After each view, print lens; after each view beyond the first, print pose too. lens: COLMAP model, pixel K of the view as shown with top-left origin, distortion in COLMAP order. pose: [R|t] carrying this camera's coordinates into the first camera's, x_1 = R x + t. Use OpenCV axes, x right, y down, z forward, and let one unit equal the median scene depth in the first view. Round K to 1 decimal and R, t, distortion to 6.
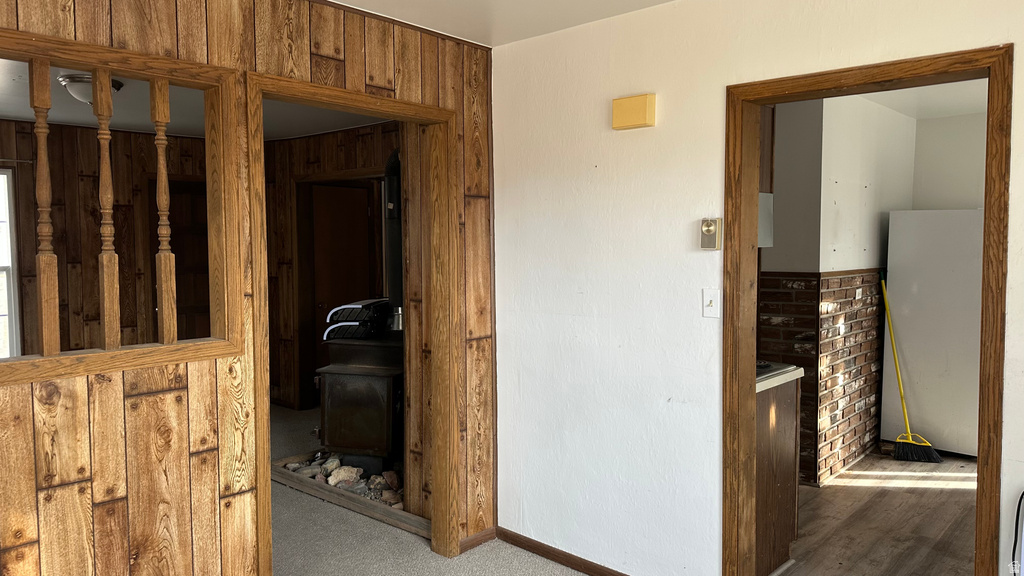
lens RADIAL K [[715.7, 0, 512.0], [0, 715.7, 288.0], [0, 0, 1]] dist [0.164423, -0.235282]
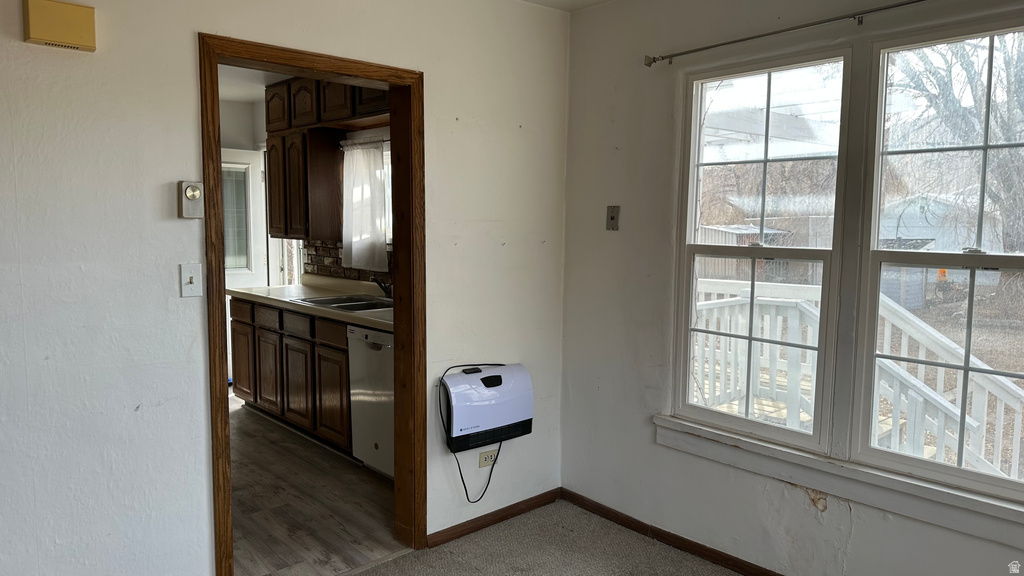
lens RADIAL K [[715.7, 0, 512.0], [0, 715.7, 288.0], [0, 0, 1]] dist [0.164423, -0.235282]
pose [[0.103189, -0.096601, 0.989960, -0.551074], [0.053960, 0.994351, 0.091405, -0.028923], [-0.993197, 0.043986, 0.107818, 0.524961]]
